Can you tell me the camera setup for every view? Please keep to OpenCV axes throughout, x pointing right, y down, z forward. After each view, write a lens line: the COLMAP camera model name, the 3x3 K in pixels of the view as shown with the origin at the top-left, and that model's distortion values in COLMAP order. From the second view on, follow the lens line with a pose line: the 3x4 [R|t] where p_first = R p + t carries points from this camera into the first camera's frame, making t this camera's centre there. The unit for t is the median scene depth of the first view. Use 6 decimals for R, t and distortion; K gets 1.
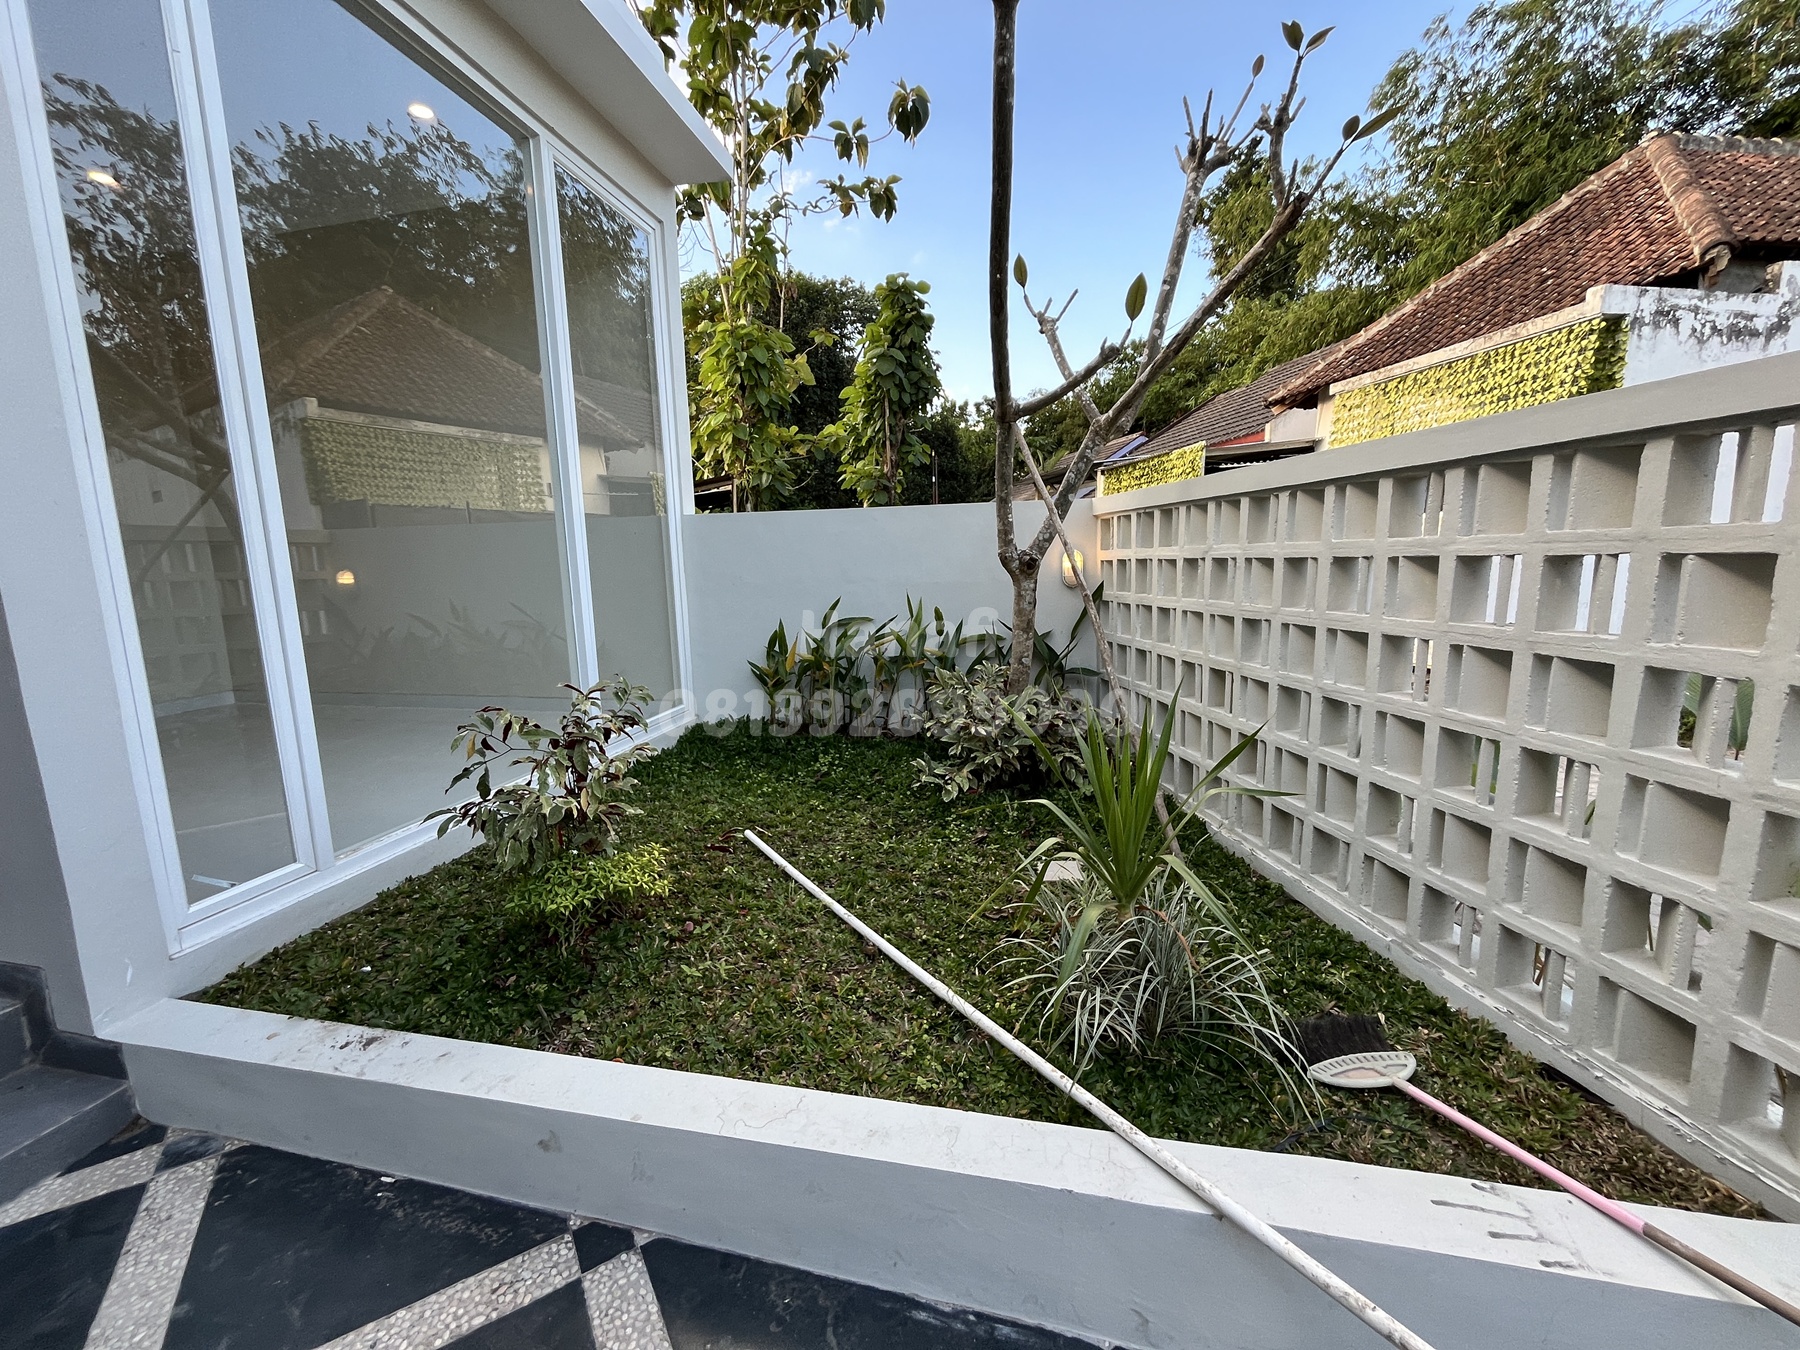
lens RADIAL K [[730.9, 0, 888.1], [0, 730.9, 666.4], [0, 0, 1]] dist [-0.000312, -0.000305]
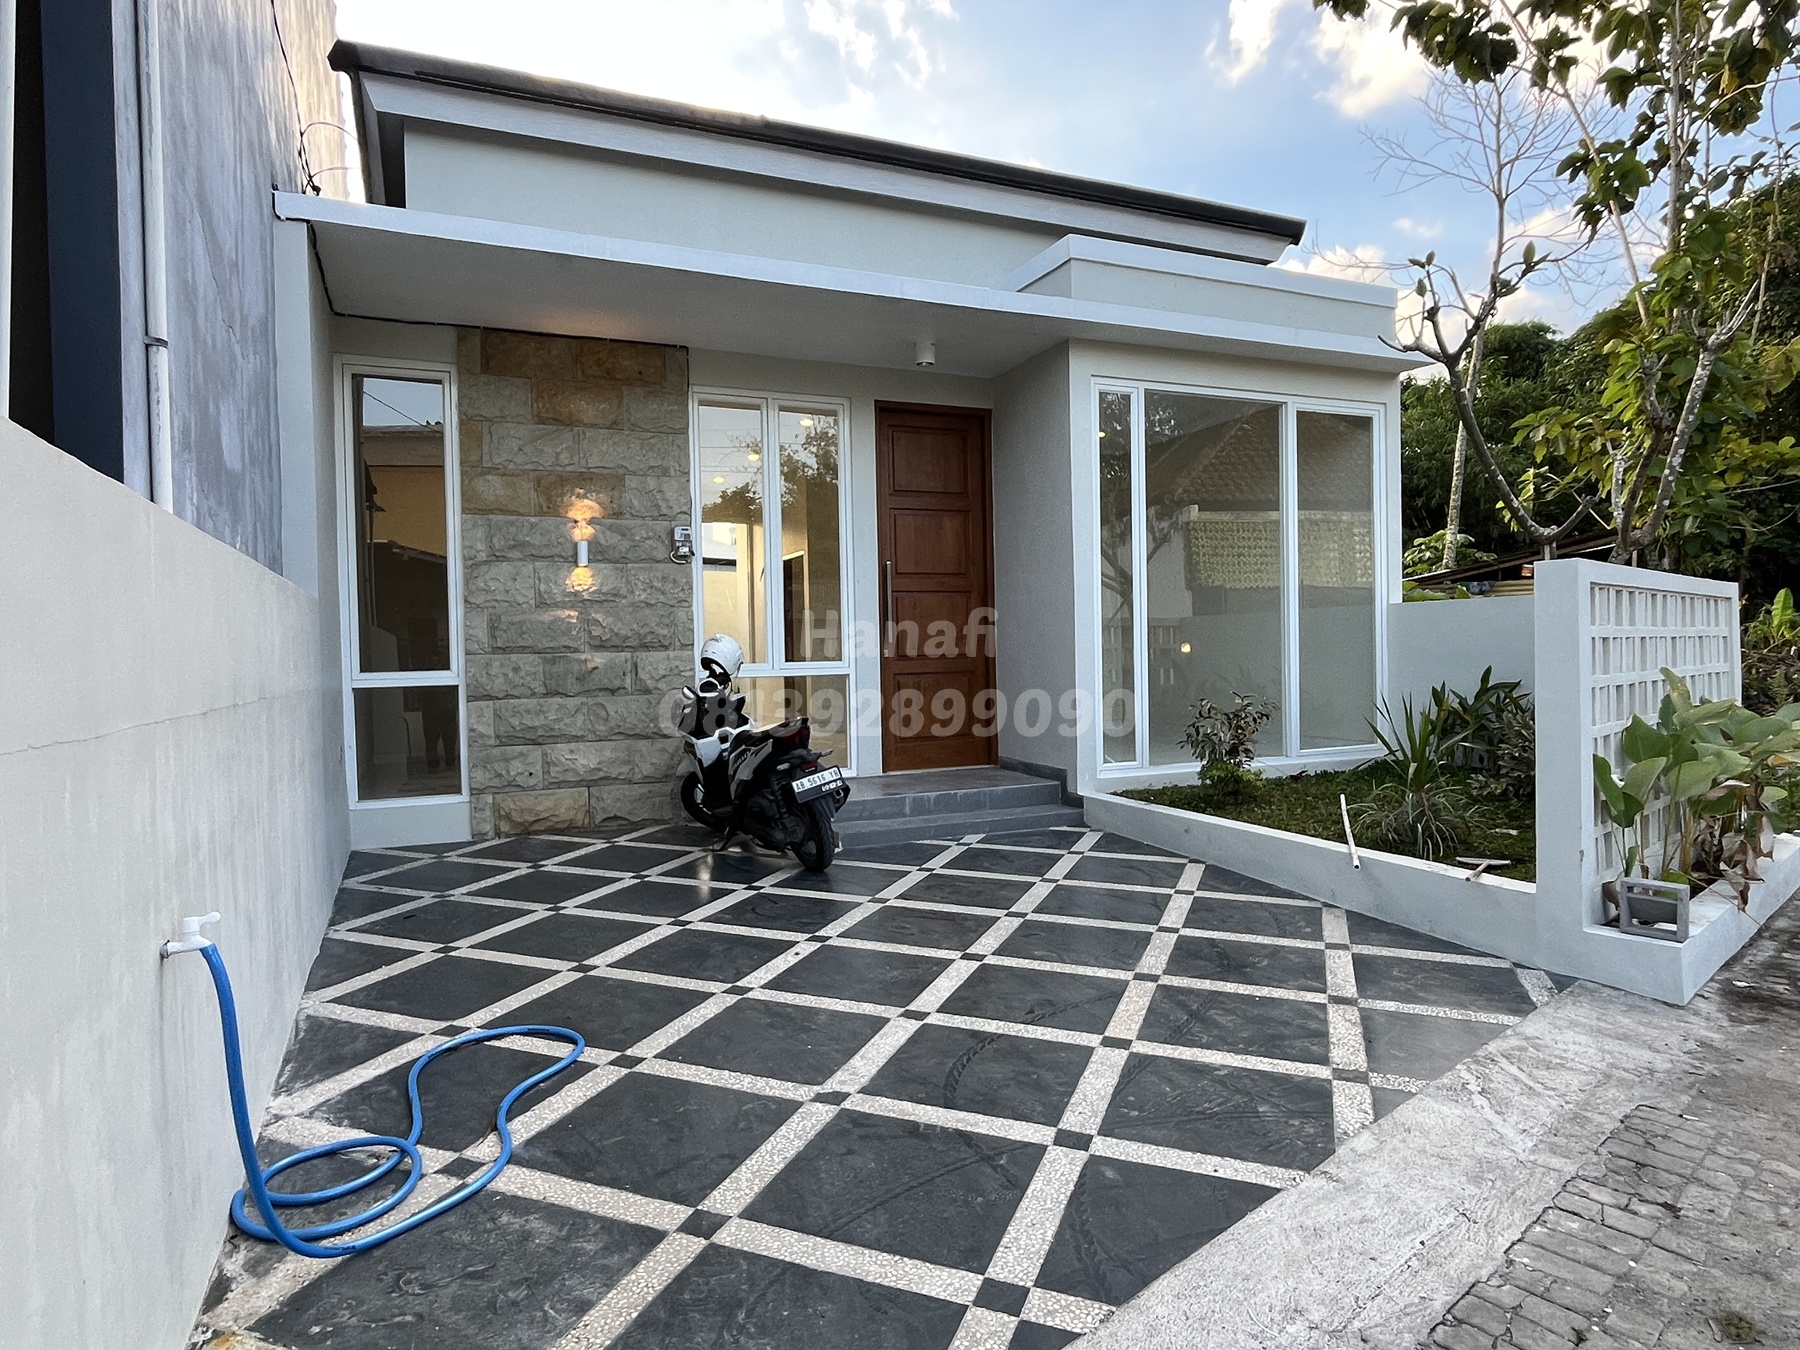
lens RADIAL K [[1059.8, 0, 896.4], [0, 1059.8, 666.5], [0, 0, 1]] dist [-0.000474, -0.001148]
pose [[0.582533, 0.025195, -0.812416, 0.390472], [-0.113743, 0.992211, -0.050787, 0.054804], [0.804809, 0.121992, 0.580862, -0.426423]]
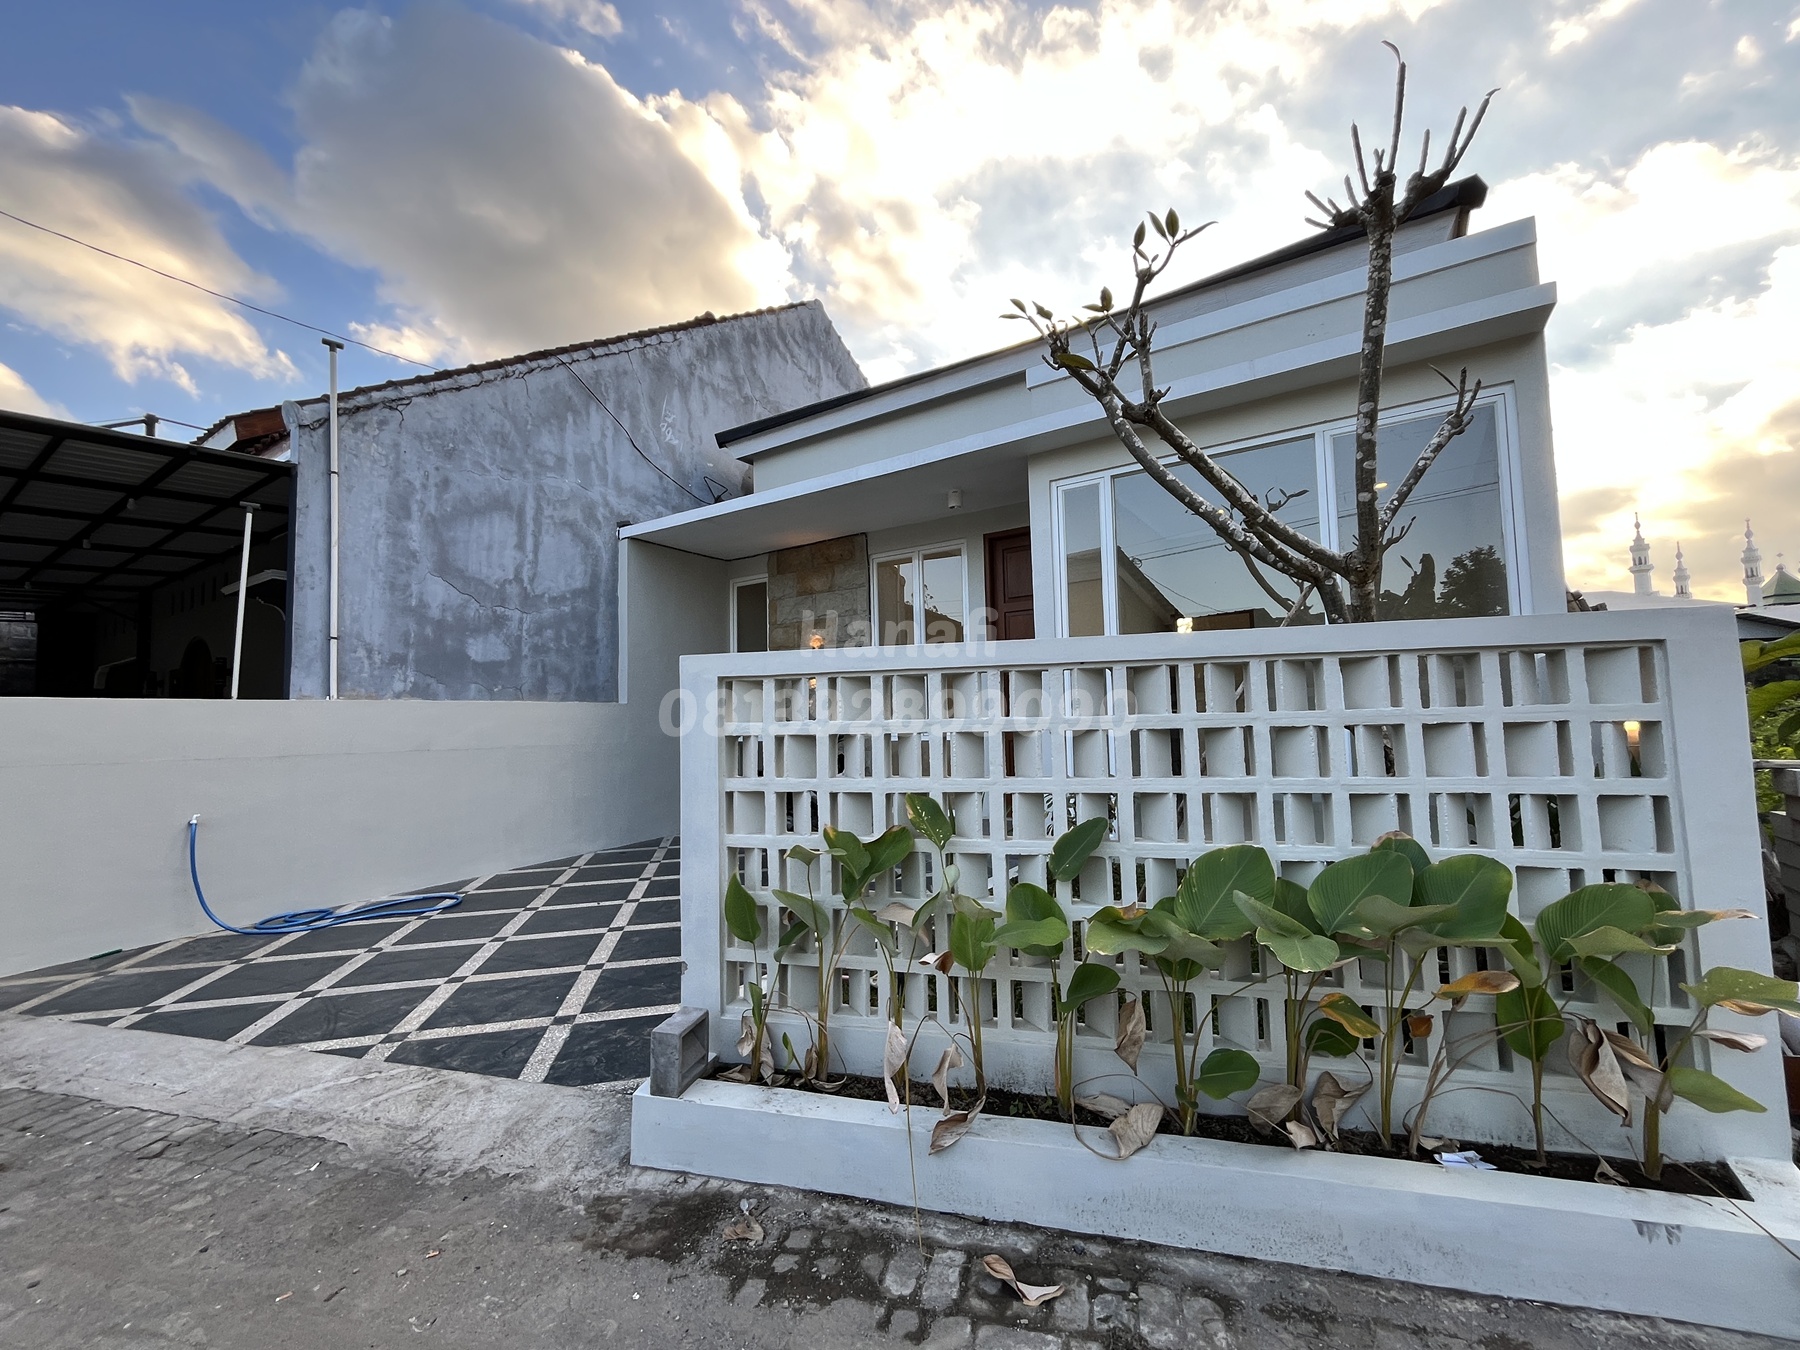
lens RADIAL K [[730.9, 0, 893.7], [0, 730.9, 674.1], [0, 0, 1]] dist [-0.000312, -0.000305]
pose [[-0.370380, -0.026546, -0.928501, 0.444740], [-0.104460, 0.994441, 0.013238, -0.057820], [0.922988, 0.101894, -0.371095, 0.289192]]
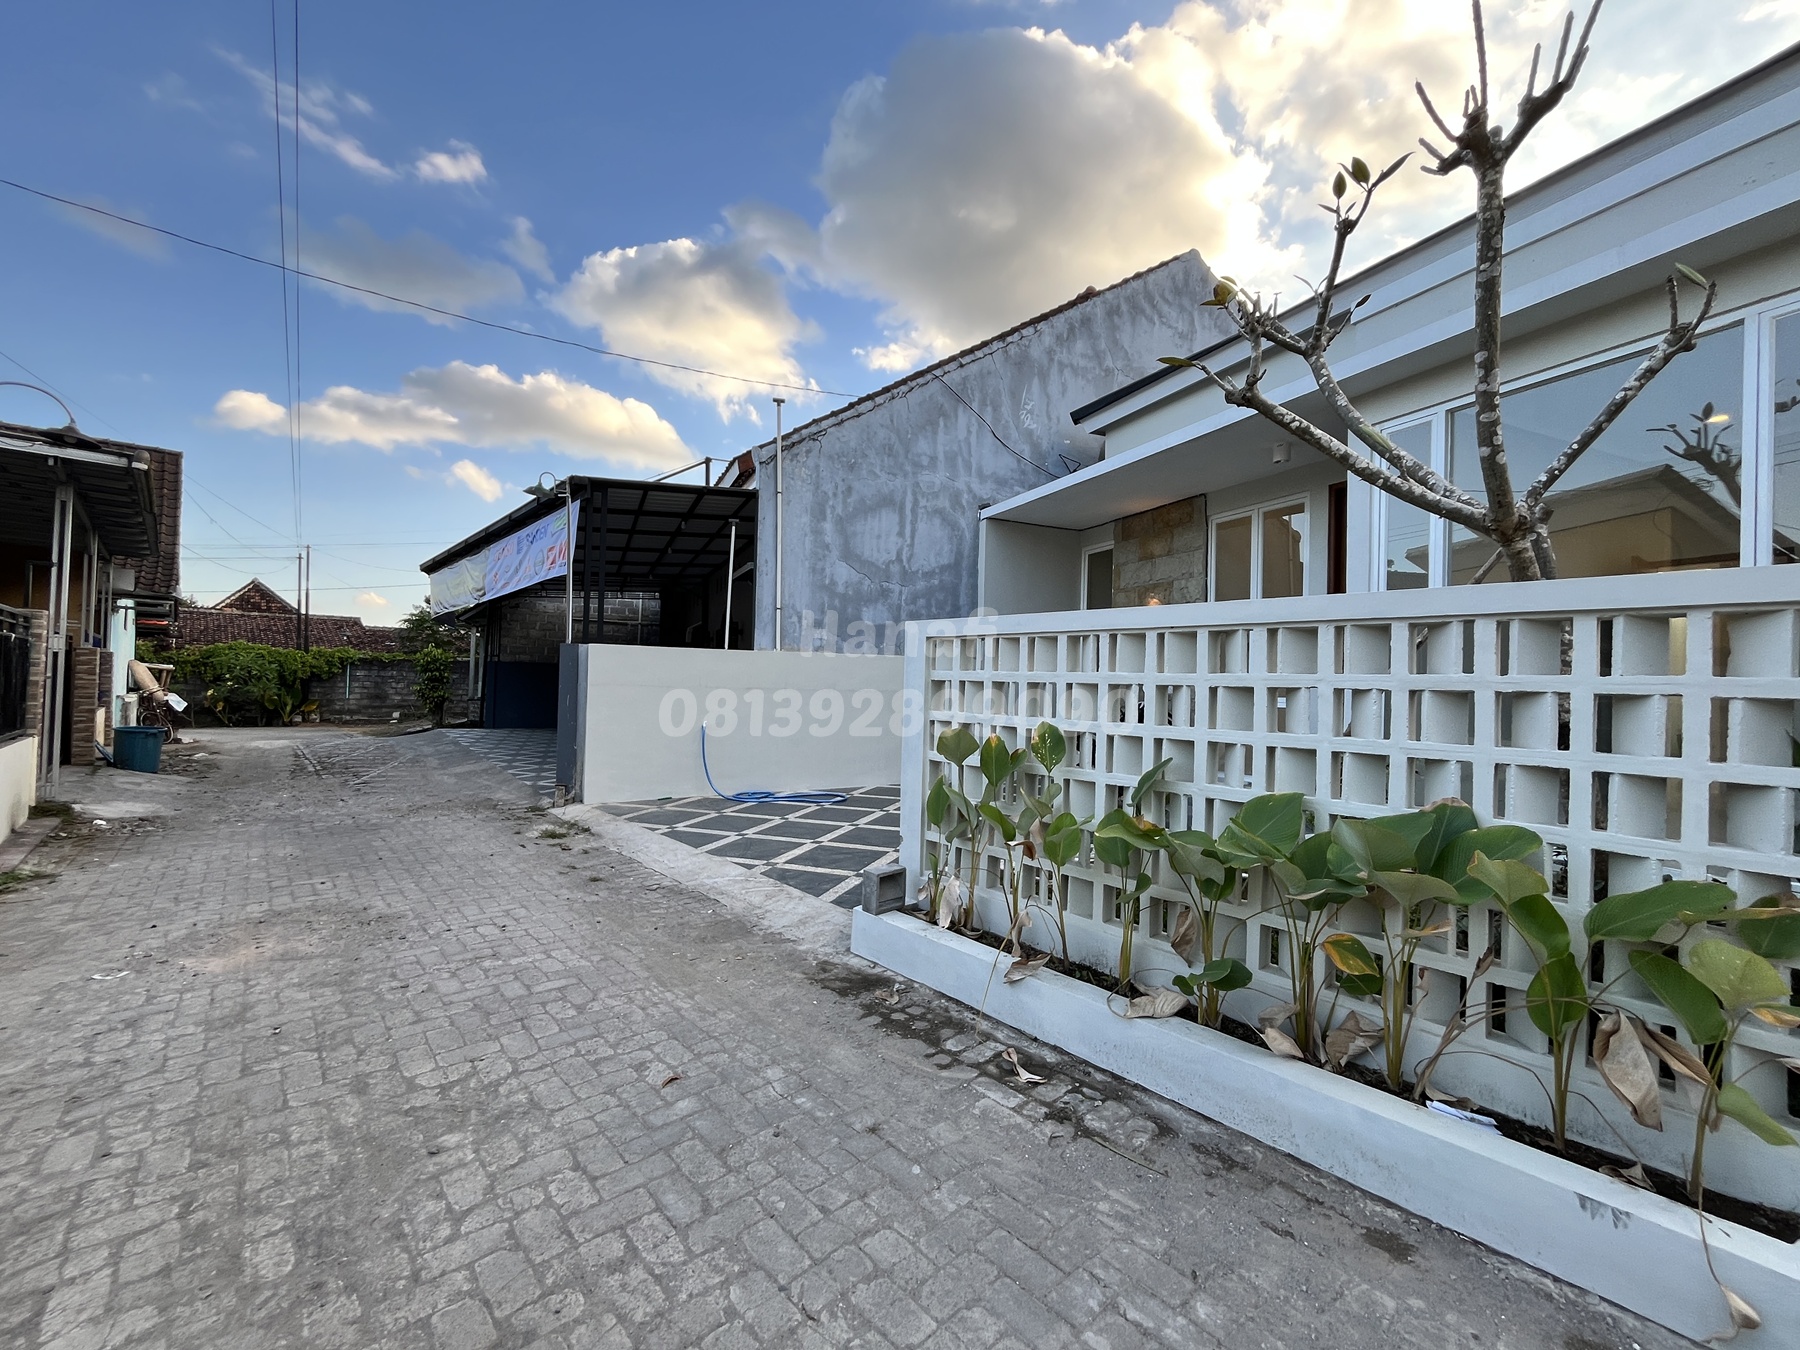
lens RADIAL K [[730.9, 0, 896.2], [0, 730.9, 674.7], [0, 0, 1]] dist [-0.000312, -0.000305]
pose [[-0.816578, -0.002059, -0.577232, 0.445488], [-0.089092, 0.988461, 0.122507, -0.073951], [0.570319, 0.151464, -0.807339, 0.446218]]
